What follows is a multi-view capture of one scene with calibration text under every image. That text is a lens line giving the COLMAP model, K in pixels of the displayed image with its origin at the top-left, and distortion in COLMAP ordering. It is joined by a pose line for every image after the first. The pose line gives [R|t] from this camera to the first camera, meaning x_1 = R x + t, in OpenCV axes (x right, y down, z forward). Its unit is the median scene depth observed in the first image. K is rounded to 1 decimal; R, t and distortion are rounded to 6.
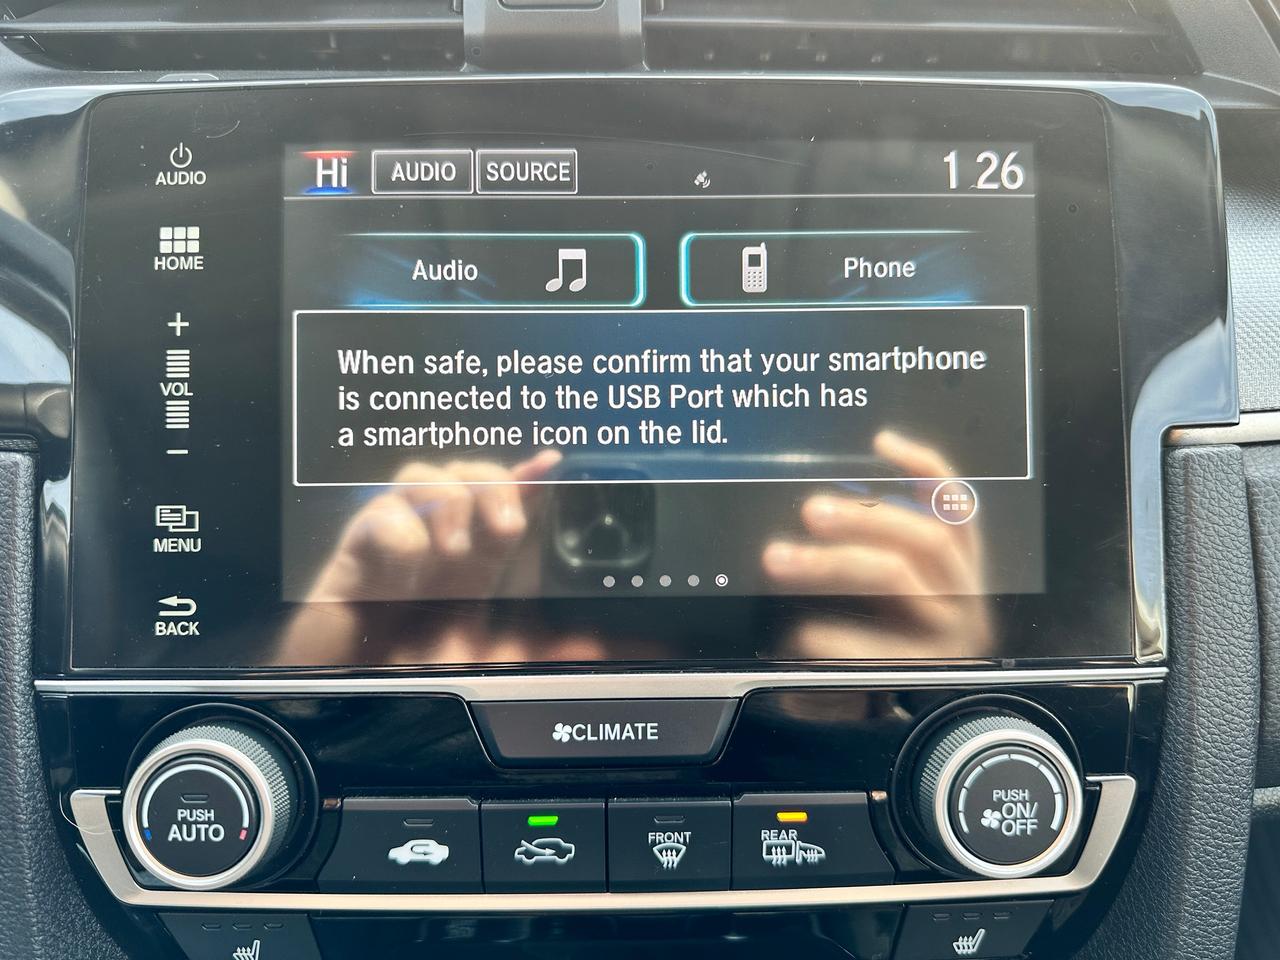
lens RADIAL K [[931.0, 0, 645.5], [0, 931.0, 473.1], [0, 0, 1]] dist [-0.053417, 0.021974]
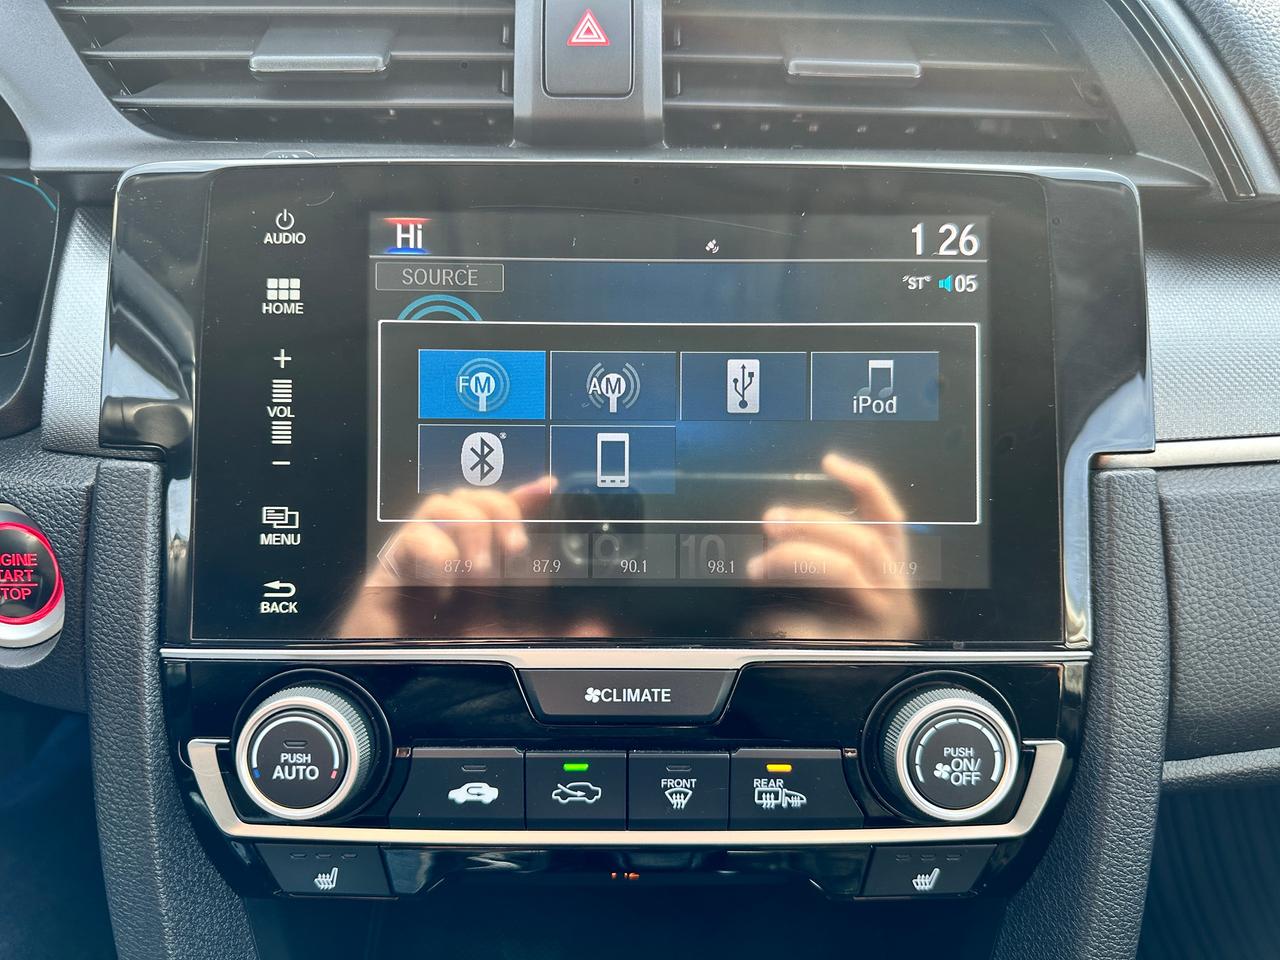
lens RADIAL K [[897.7, 0, 633.3], [0, 897.7, 486.8], [0, 0, 1]] dist [0.009047, -0.060527]
pose [[0.999880, 0.013438, -0.007669, -0.030499], [-0.013422, 0.999908, 0.002106, -0.000254], [0.007696, -0.002003, 0.999968, -0.190390]]
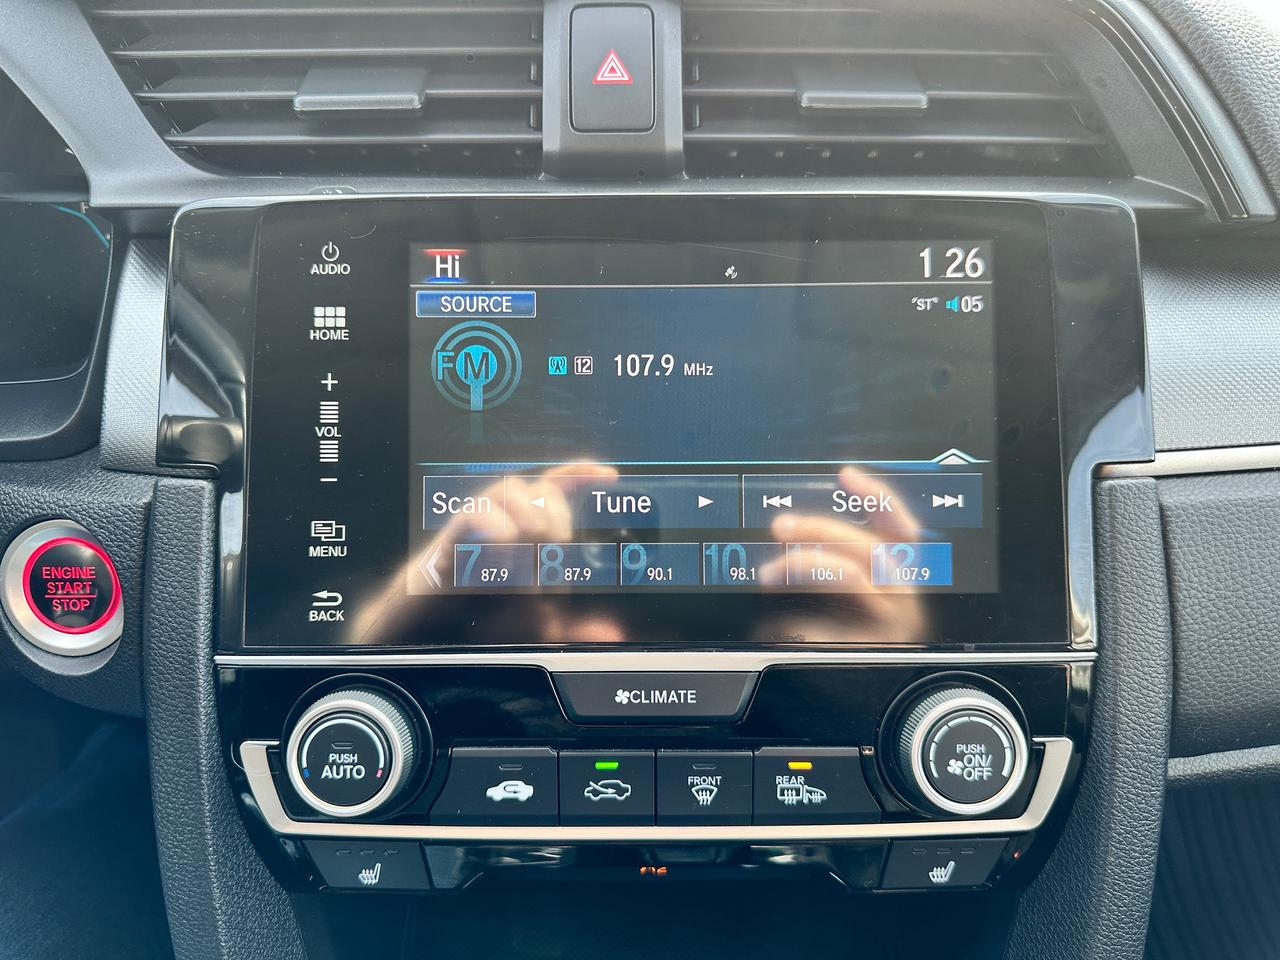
lens RADIAL K [[892.7, 0, 642.4], [0, 892.7, 478.1], [0, 0, 1]] dist [0.022006, -0.082331]
pose [[0.999793, 0.004420, -0.019842, -0.038254], [-0.004734, 0.999863, -0.015834, -0.007477], [0.019769, 0.015925, 0.999678, -0.256903]]
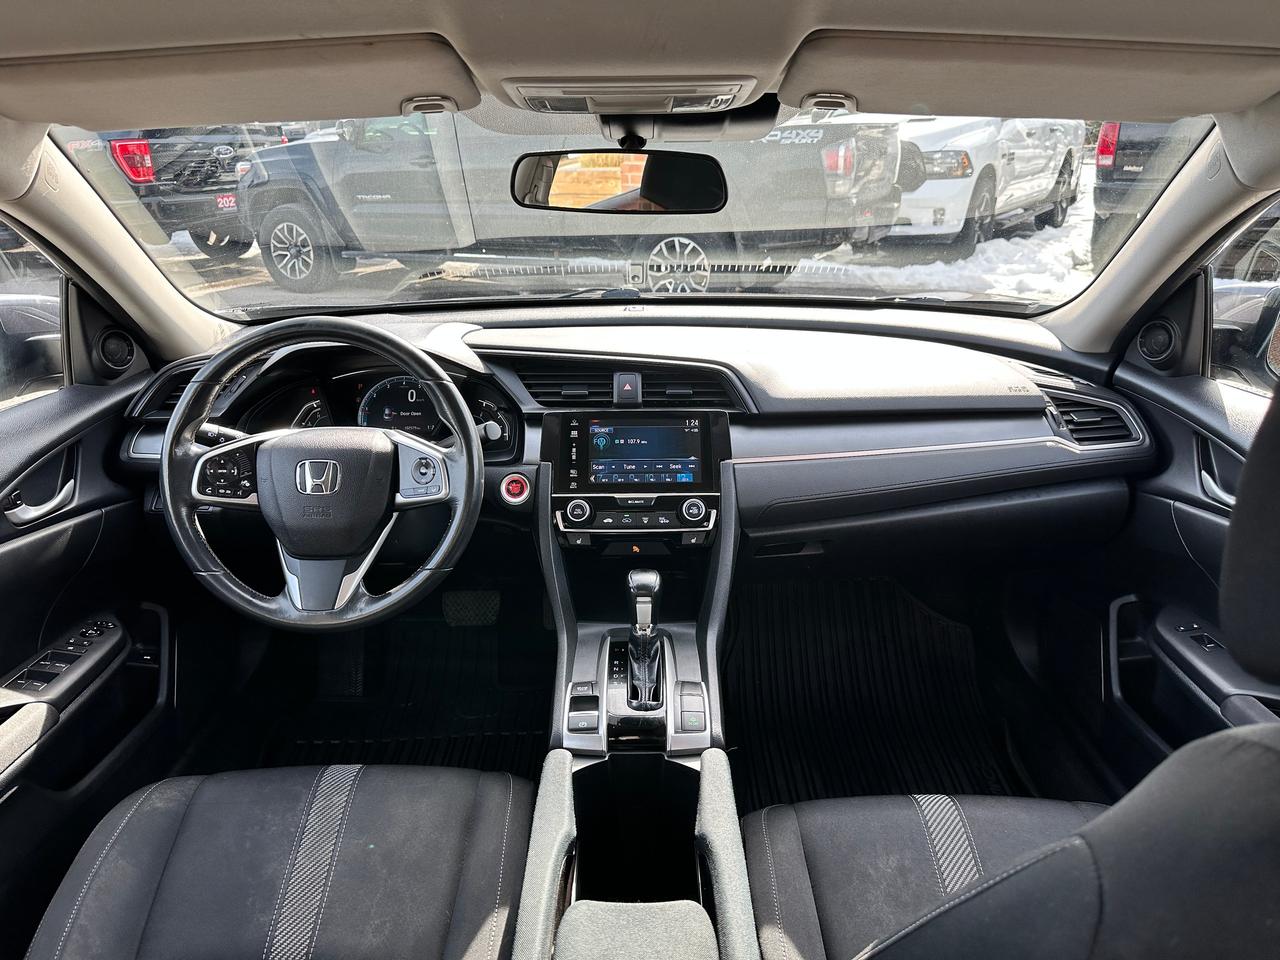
lens RADIAL K [[887.4, 0, 633.4], [0, 887.4, 487.6], [0, 0, 1]] dist [0.083979, -0.138385]
pose [[0.999618, -0.002610, -0.027523, 0.117965], [-0.003767, 0.973391, -0.229122, 1.664903], [0.027389, 0.229138, 0.973009, -5.356786]]
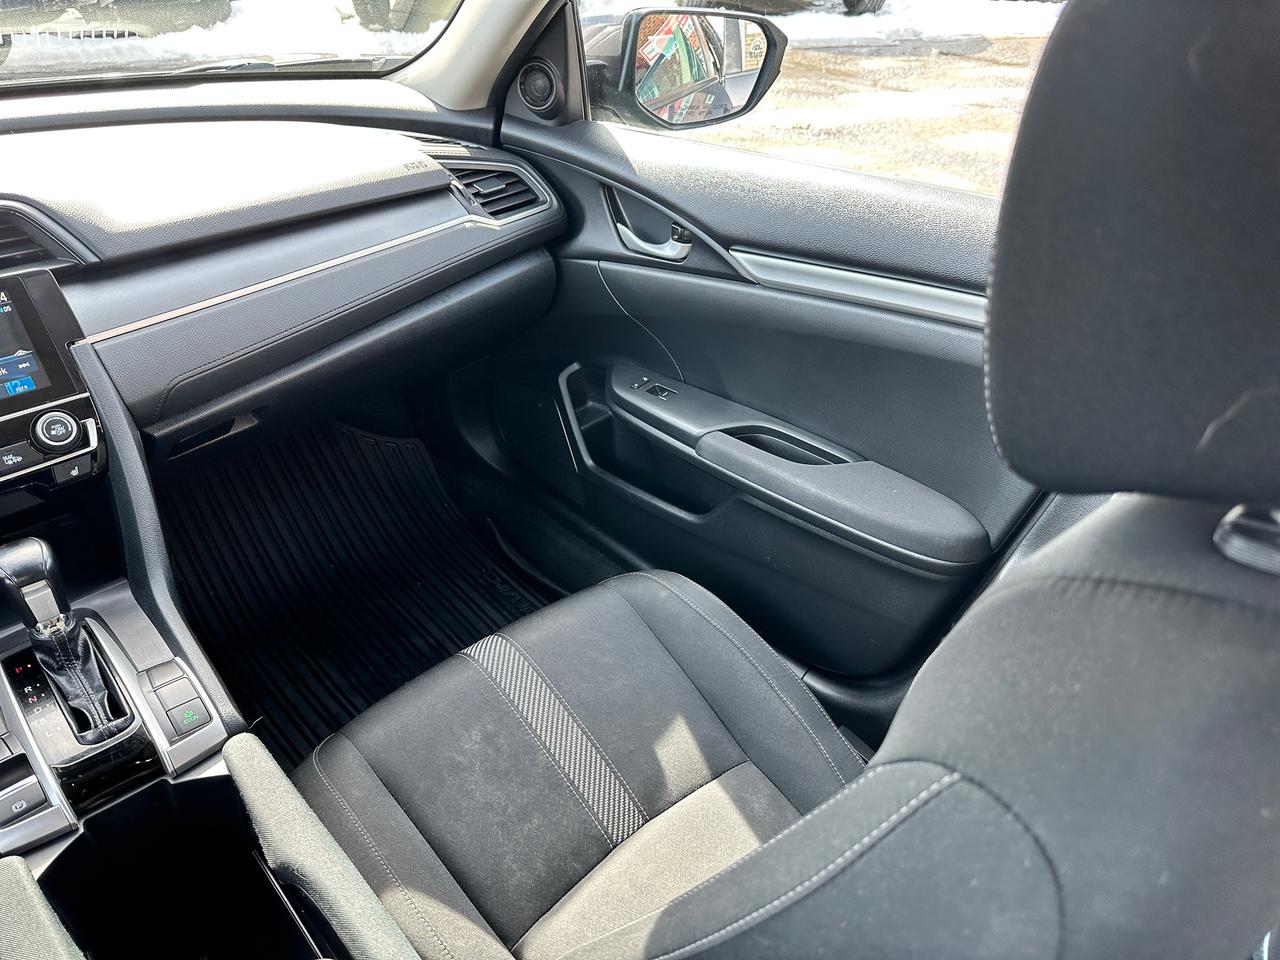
lens RADIAL K [[902.7, 0, 637.4], [0, 902.7, 494.1], [0, 0, 1]] dist [-0.001792, -0.007496]
pose [[0.754253, -0.363357, 0.546876, 0.000891], [0.359354, 0.925541, 0.119328, 1.118103], [-0.549515, 0.106518, 0.828666, -4.123968]]
